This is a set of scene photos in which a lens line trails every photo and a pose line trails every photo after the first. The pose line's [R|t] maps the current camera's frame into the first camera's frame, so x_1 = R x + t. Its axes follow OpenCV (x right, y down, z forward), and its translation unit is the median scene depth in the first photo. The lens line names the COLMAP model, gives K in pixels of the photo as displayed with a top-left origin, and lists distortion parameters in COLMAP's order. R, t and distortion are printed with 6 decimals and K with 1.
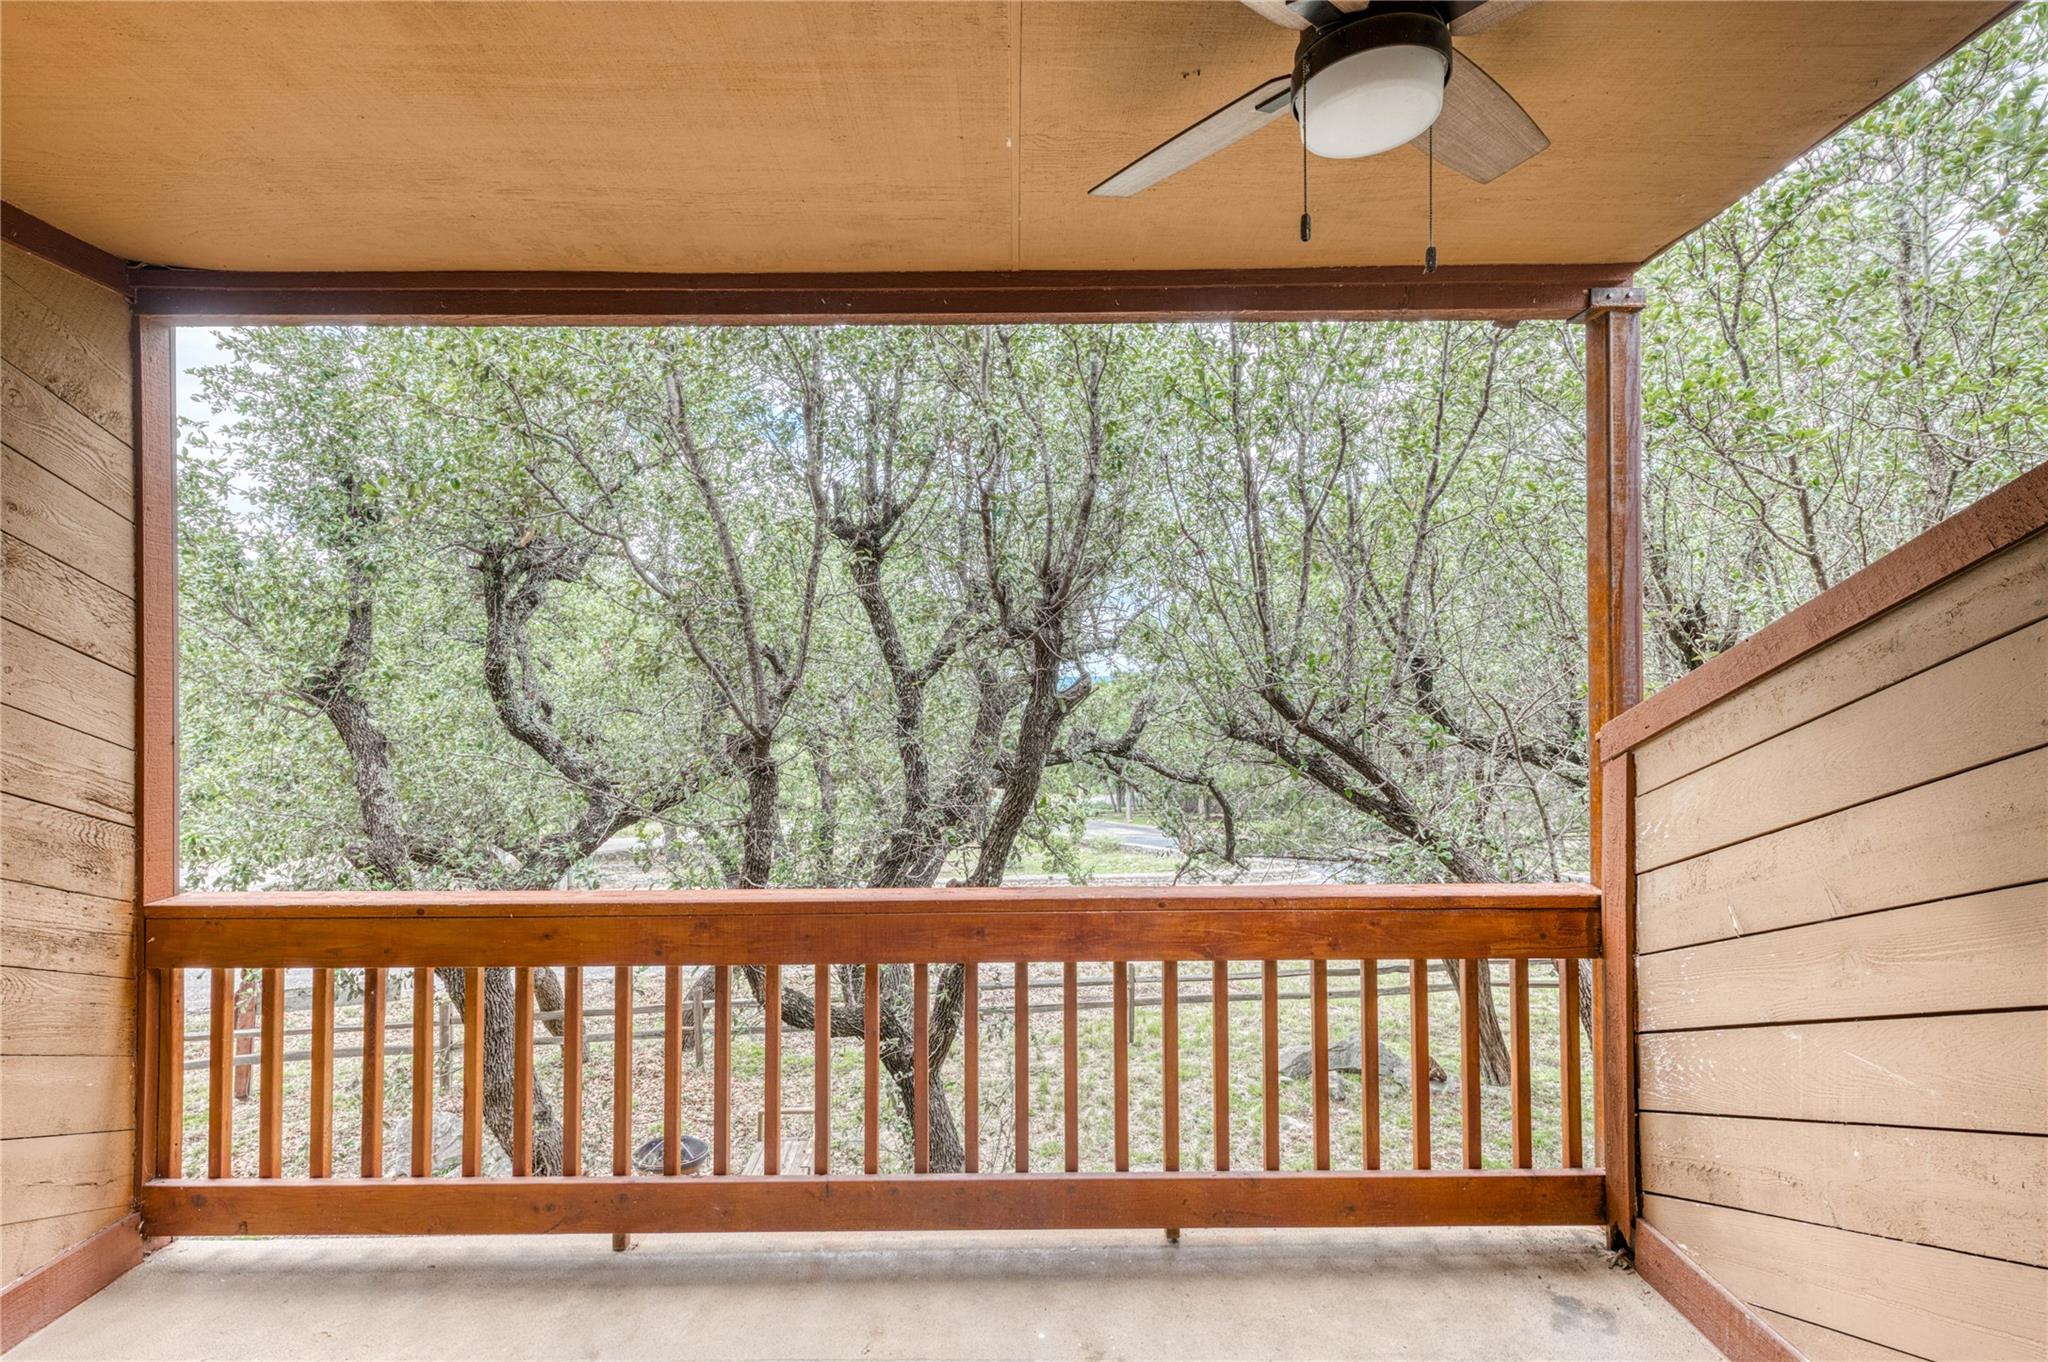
lens RADIAL K [[924.4, 0, 1023.9], [0, 924.4, 678.2], [0, 0, 1]] dist [0.015533, -0.000128]
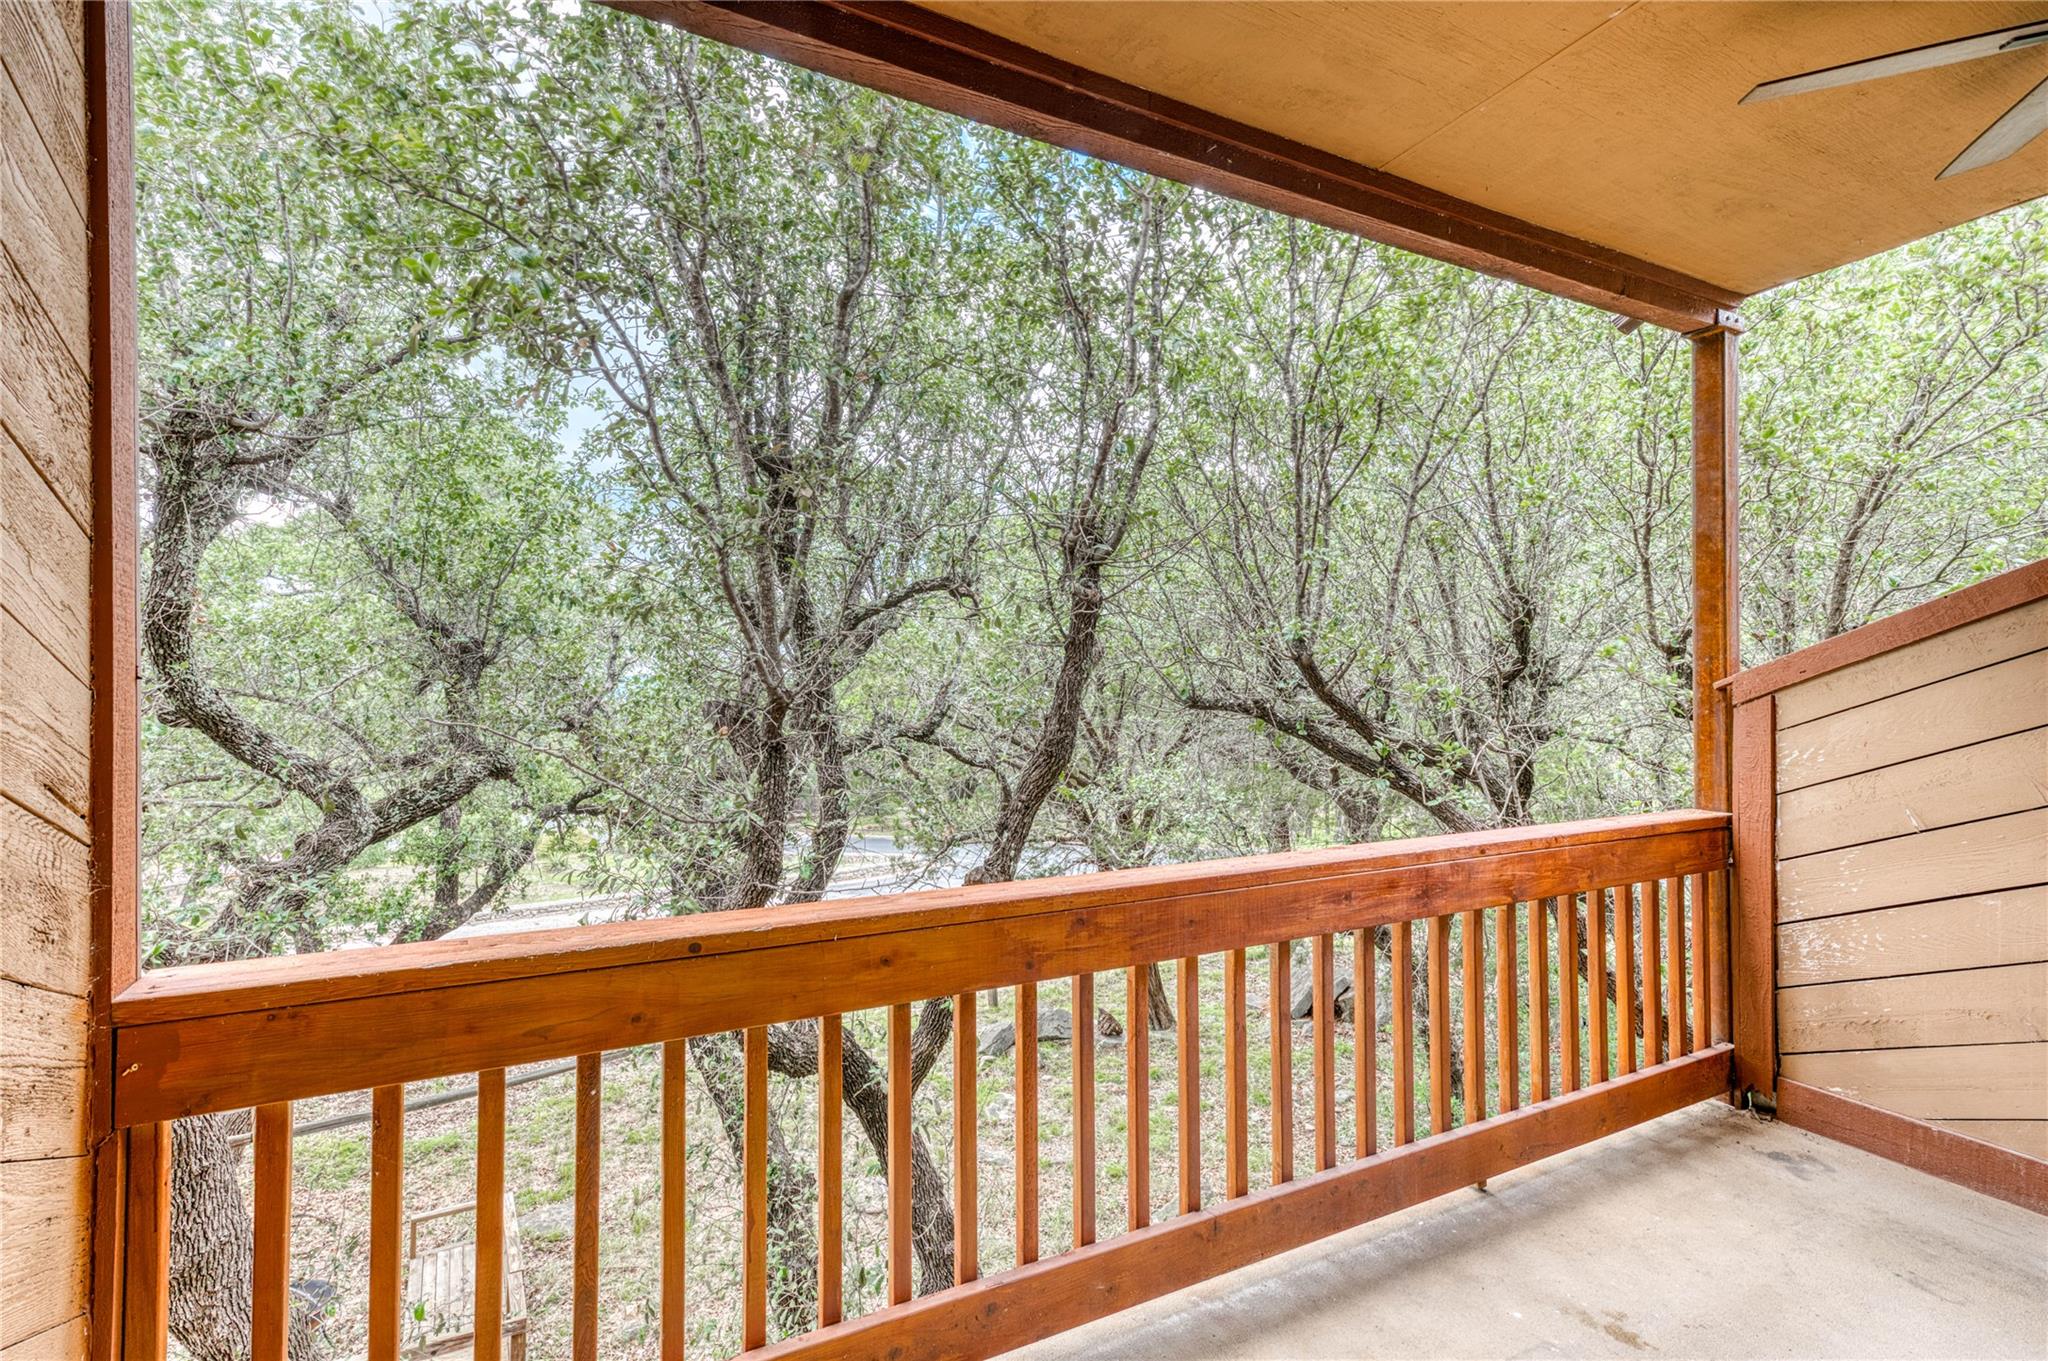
lens RADIAL K [[924.4, 0, 1020.7], [0, 924.4, 679.4], [0, 0, 1]] dist [0.015533, -0.000128]
pose [[0.892470, 0.008949, 0.451018, -0.736605], [-0.009228, 0.999956, -0.001581, 0.068067], [-0.451012, -0.002751, 0.892514, 0.340846]]
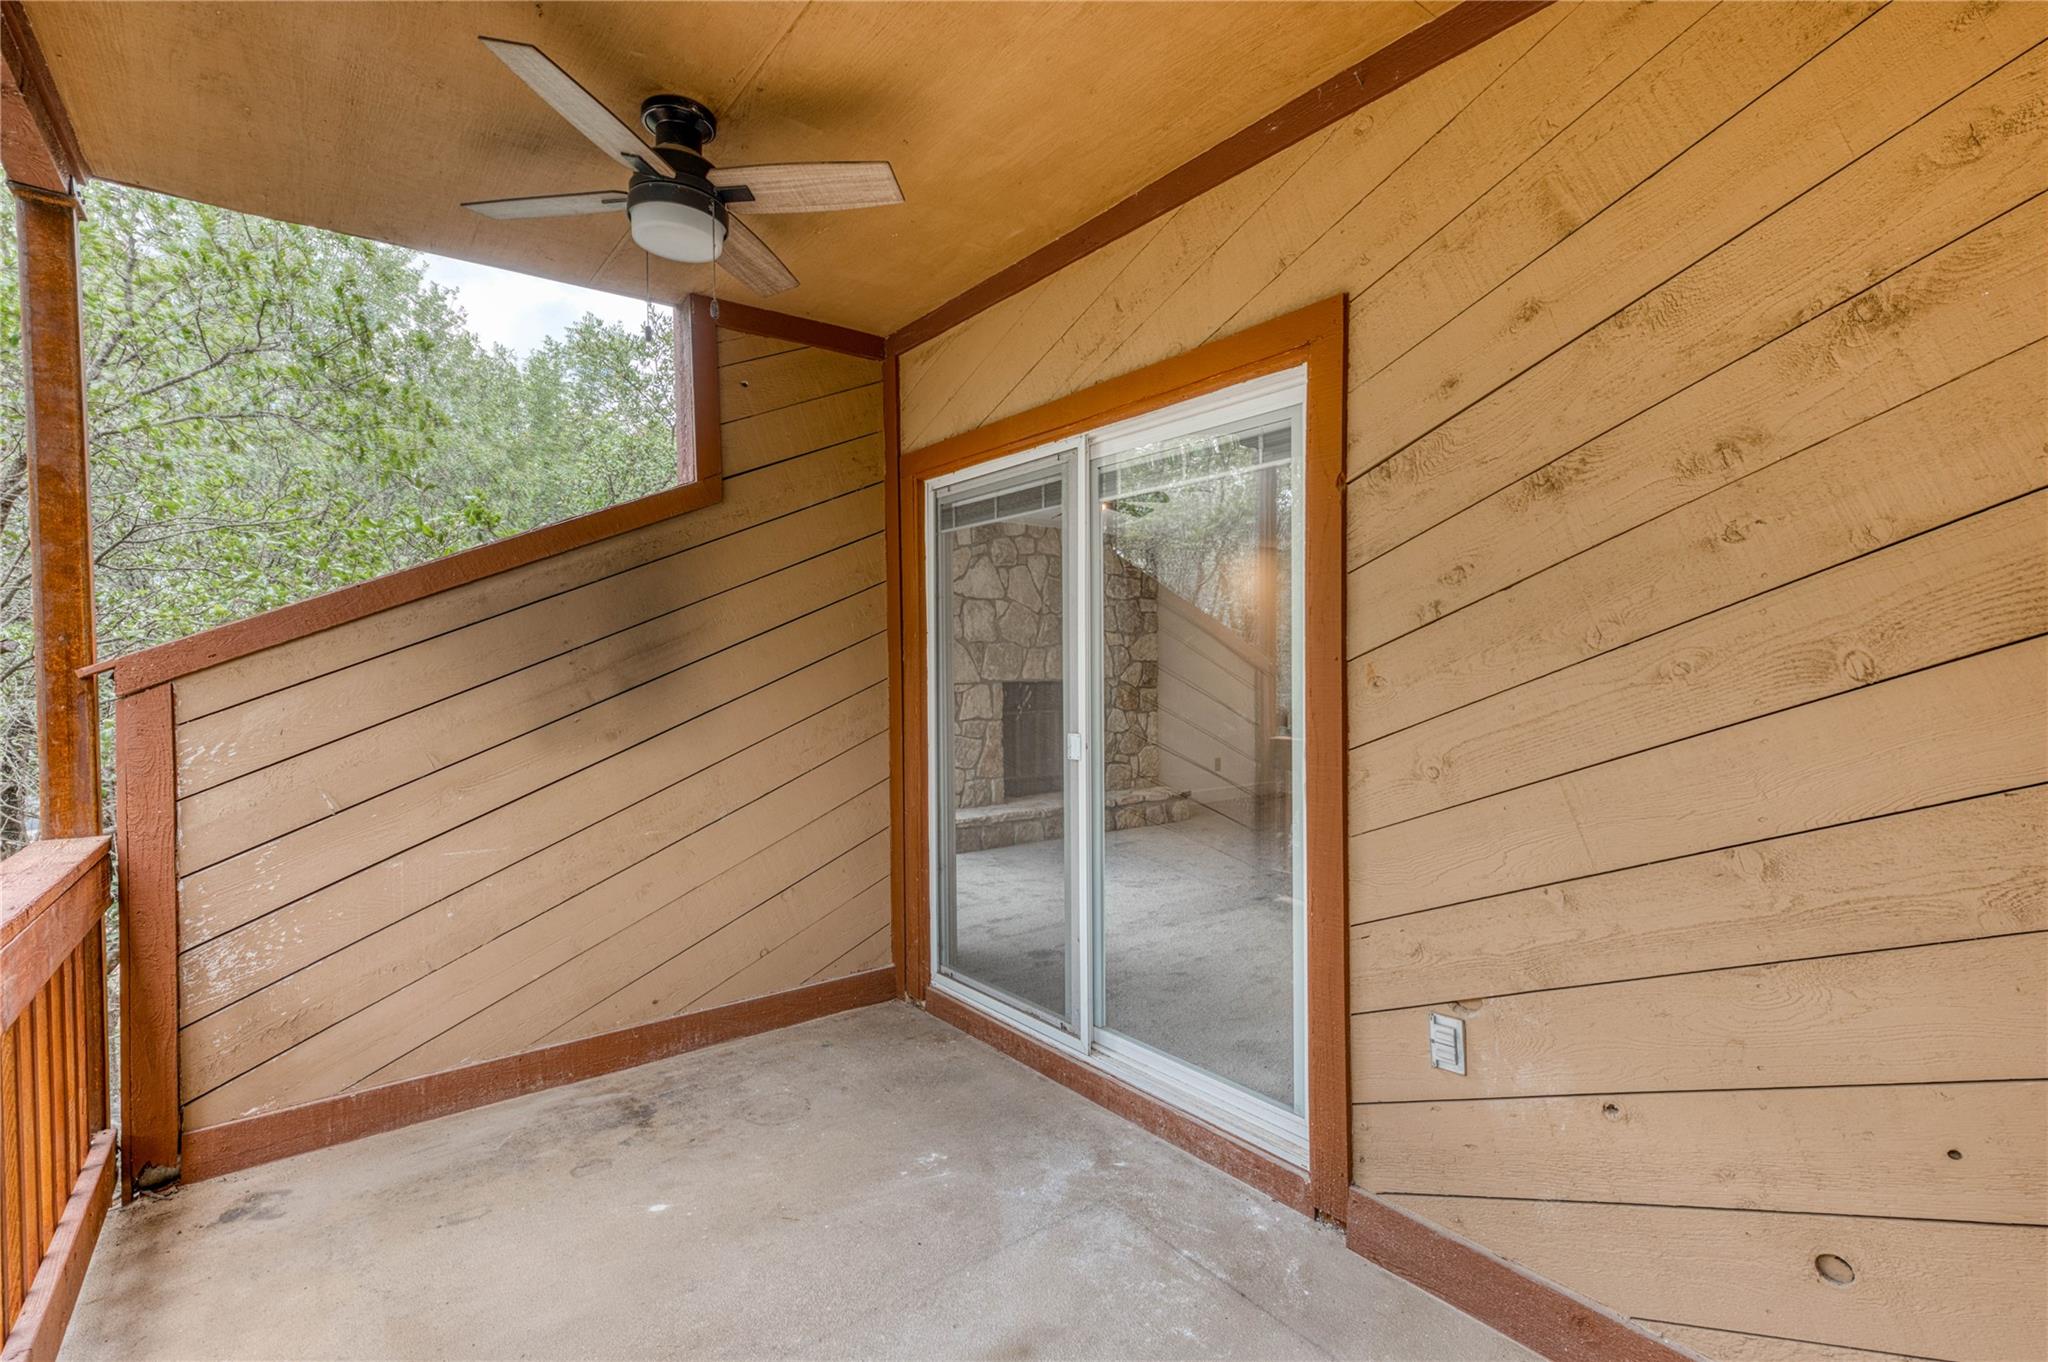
lens RADIAL K [[924.4, 0, 1018.8], [0, 924.4, 677.9], [0, 0, 1]] dist [0.015533, -0.000128]
pose [[-0.597838, 0.004101, 0.801607, -0.688953], [0.008941, 0.999959, 0.001553, 0.077507], [-0.801567, 0.008096, -0.597850, 0.830846]]
